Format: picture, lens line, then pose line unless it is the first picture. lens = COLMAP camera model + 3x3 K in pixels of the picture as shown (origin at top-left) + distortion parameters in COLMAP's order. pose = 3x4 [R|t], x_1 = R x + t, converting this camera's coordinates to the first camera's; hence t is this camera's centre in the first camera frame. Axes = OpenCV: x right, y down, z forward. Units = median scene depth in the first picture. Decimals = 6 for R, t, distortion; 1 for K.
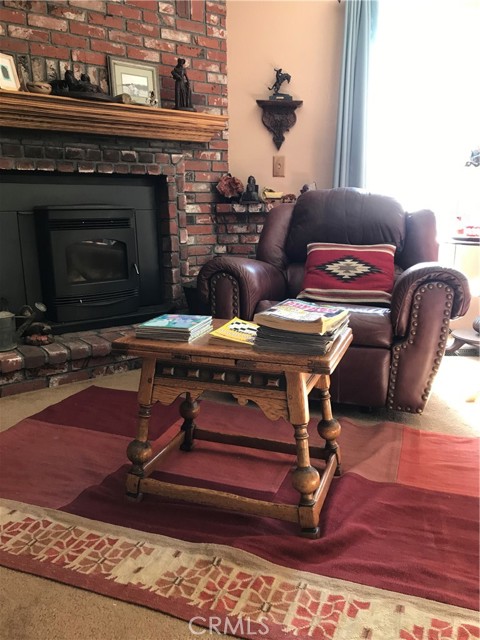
lens RADIAL K [[523.4, 0, 238.3], [0, 523.4, 318.9], [0, 0, 1]] dist [0.046886, -0.047429]
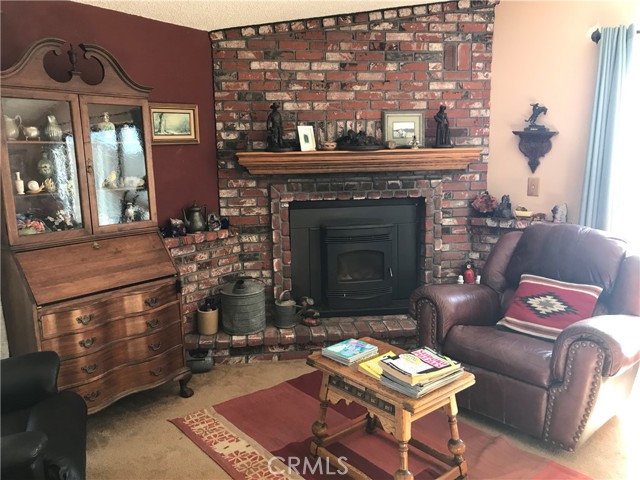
lens RADIAL K [[523.4, 0, 320.0], [0, 523.4, 242.2], [0, 0, 1]] dist [0.046886, -0.047429]
pose [[0.869880, 0.080845, -0.486593, 0.288589], [-0.093865, 0.995582, -0.002391, -0.160581], [0.484250, 0.047754, 0.873625, -0.211147]]
